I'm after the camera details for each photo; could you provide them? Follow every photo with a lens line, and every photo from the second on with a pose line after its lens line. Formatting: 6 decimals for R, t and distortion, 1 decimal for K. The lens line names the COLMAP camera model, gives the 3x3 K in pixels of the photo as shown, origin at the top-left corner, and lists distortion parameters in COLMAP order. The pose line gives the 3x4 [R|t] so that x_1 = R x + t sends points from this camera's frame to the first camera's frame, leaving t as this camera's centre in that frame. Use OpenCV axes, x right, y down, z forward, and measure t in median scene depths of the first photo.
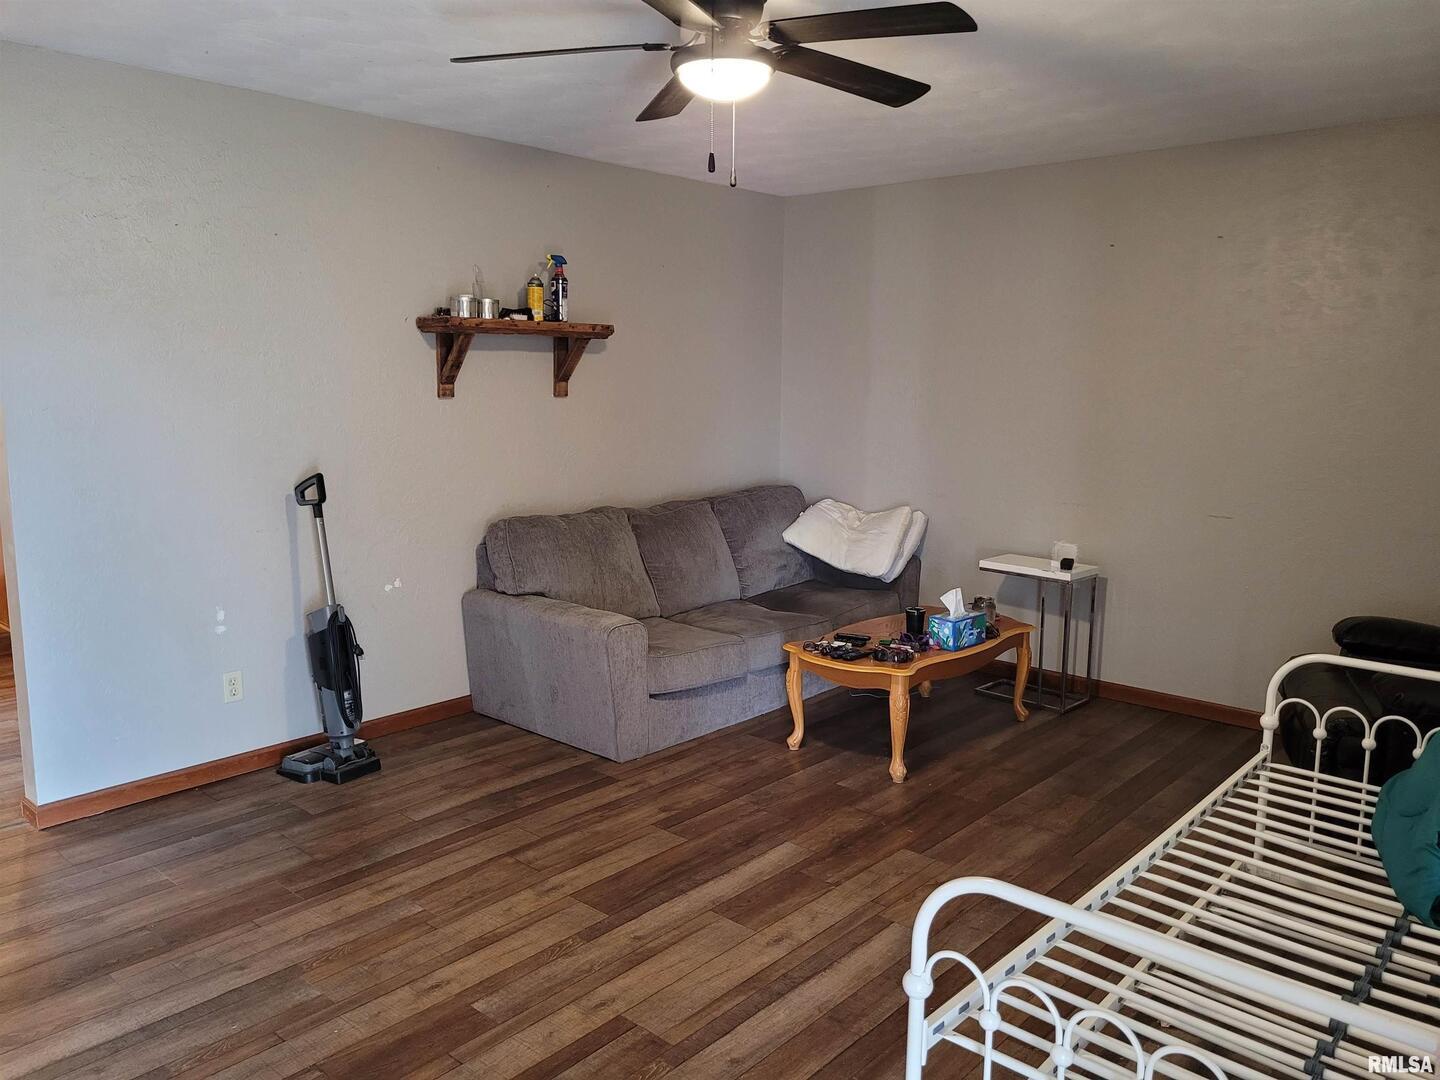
lens RADIAL K [[1084.9, 0, 721.1], [0, 1084.9, 539.7], [0, 0, 1]] dist [0.038757, -0.026320]
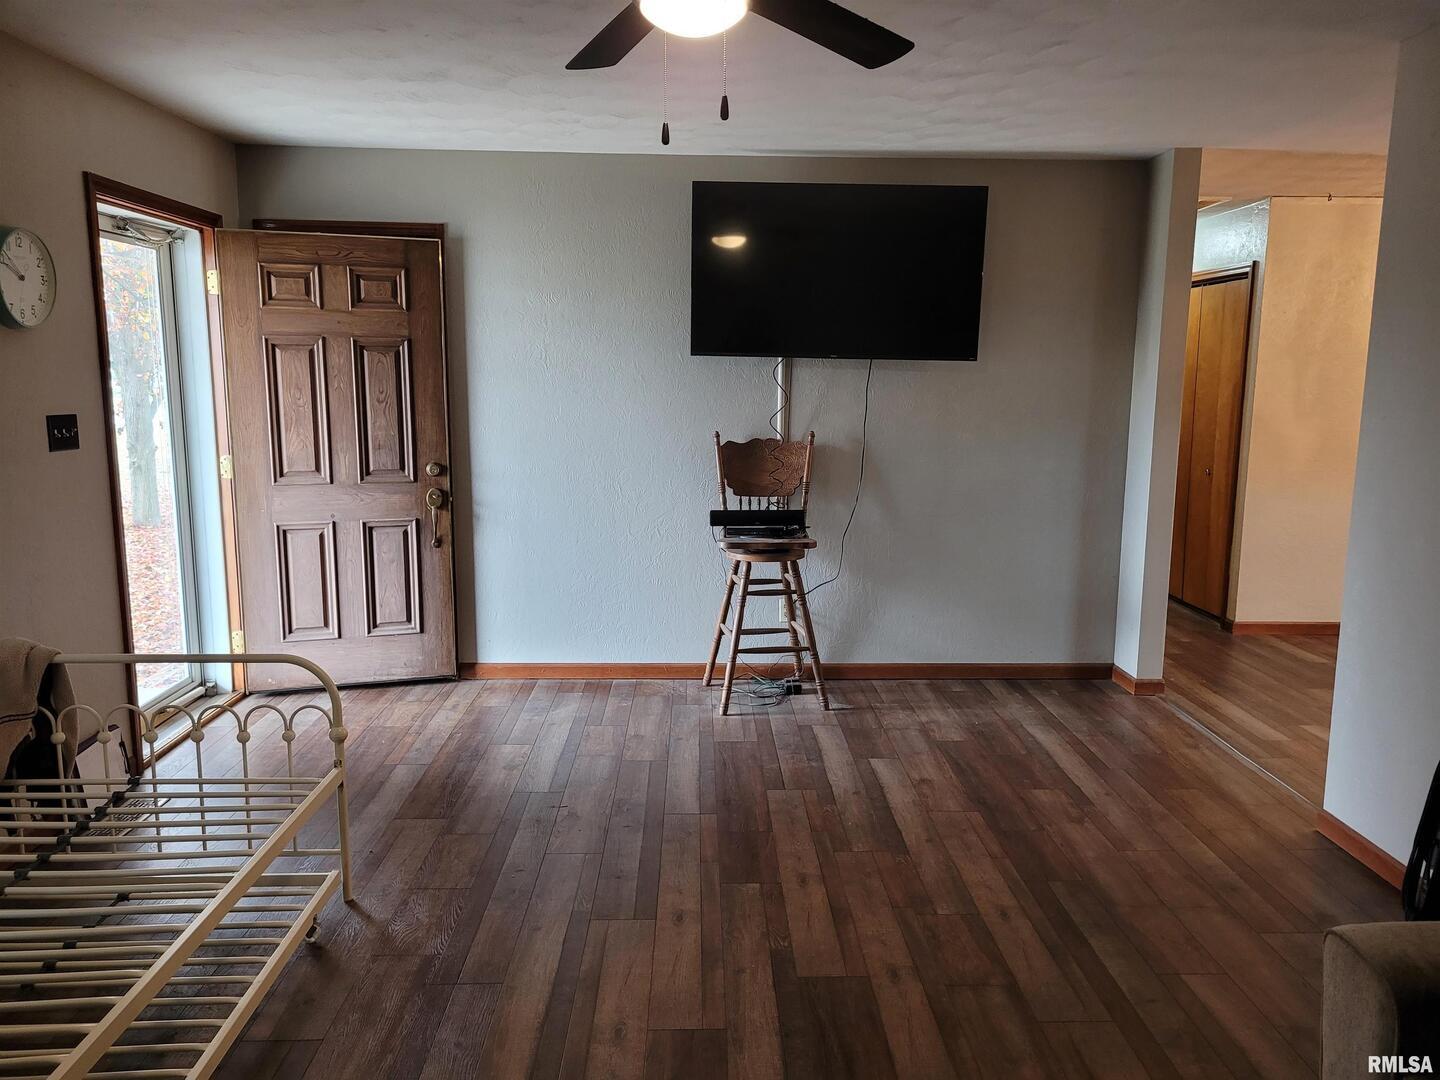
lens RADIAL K [[1084.9, 0, 723.0], [0, 1084.9, 541.1], [0, 0, 1]] dist [0.038757, -0.026320]
pose [[-0.723670, 0.093353, -0.683803, 0.534533], [-0.123074, 0.957471, 0.260963, -0.227584], [0.679084, 0.273009, -0.681404, 1.516441]]
